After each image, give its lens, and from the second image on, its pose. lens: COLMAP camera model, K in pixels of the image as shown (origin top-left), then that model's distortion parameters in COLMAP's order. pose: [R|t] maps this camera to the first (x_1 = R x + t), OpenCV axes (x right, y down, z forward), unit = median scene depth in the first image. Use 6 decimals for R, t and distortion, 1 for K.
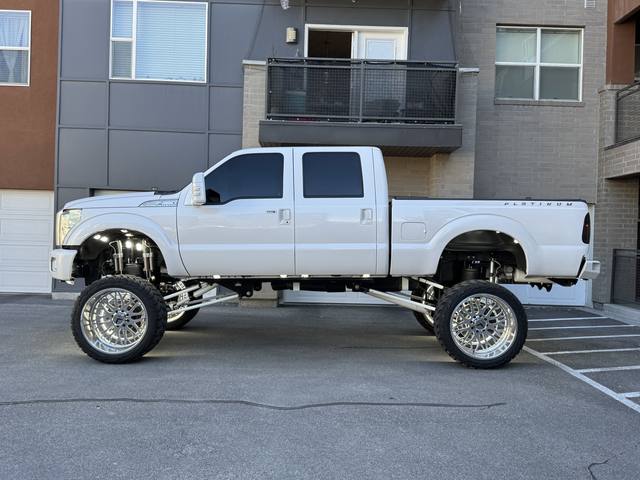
lens RADIAL K [[599.9, 0, 322.5], [0, 599.9, 238.7], [0, 0, 1]] dist [0.038941, 0.000000]
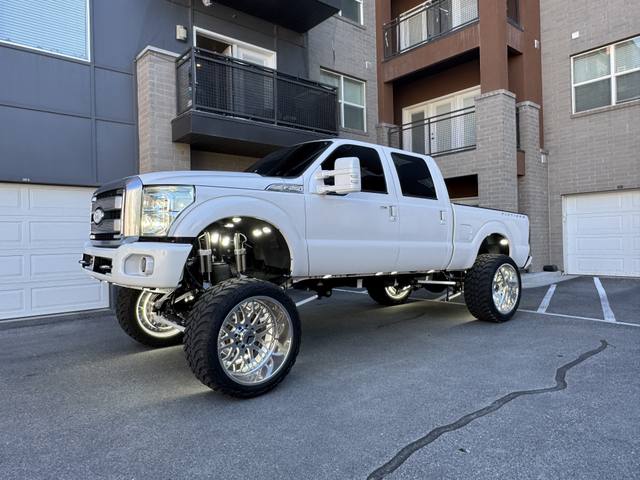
lens RADIAL K [[445.9, 0, 317.6], [0, 445.9, 225.8], [0, 0, 1]] dist [-0.002435, -0.001874]
pose [[0.764379, -0.022747, 0.644366, -0.412551], [0.042588, 0.998976, -0.015255, 0.005094], [-0.643360, 0.039103, 0.764565, 0.337981]]
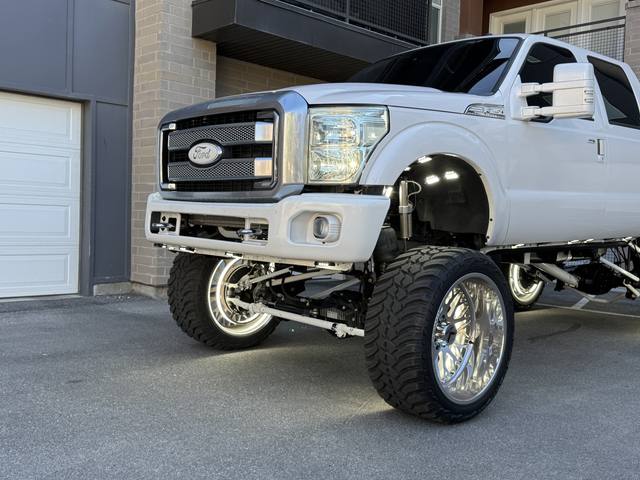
lens RADIAL K [[686.2, 0, 319.5], [0, 686.2, 238.9], [0, 0, 1]] dist [0.072874, 0.000000]
pose [[0.719965, -0.019766, 0.693729, -0.530538], [-0.017391, 0.998767, 0.046507, 0.019387], [-0.693792, -0.045548, 0.718733, 0.434985]]
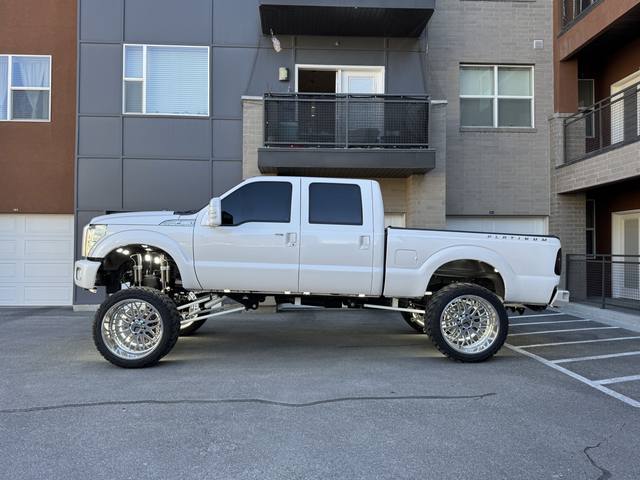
lens RADIAL K [[515.6, 0, 322.0], [0, 515.6, 238.4], [0, 0, 1]] dist [0.044795, -0.024406]
pose [[0.999162, -0.022523, 0.034173, -0.021375], [0.023497, 0.999321, -0.028391, 0.004564], [-0.033510, 0.029170, 0.999013, 0.027468]]
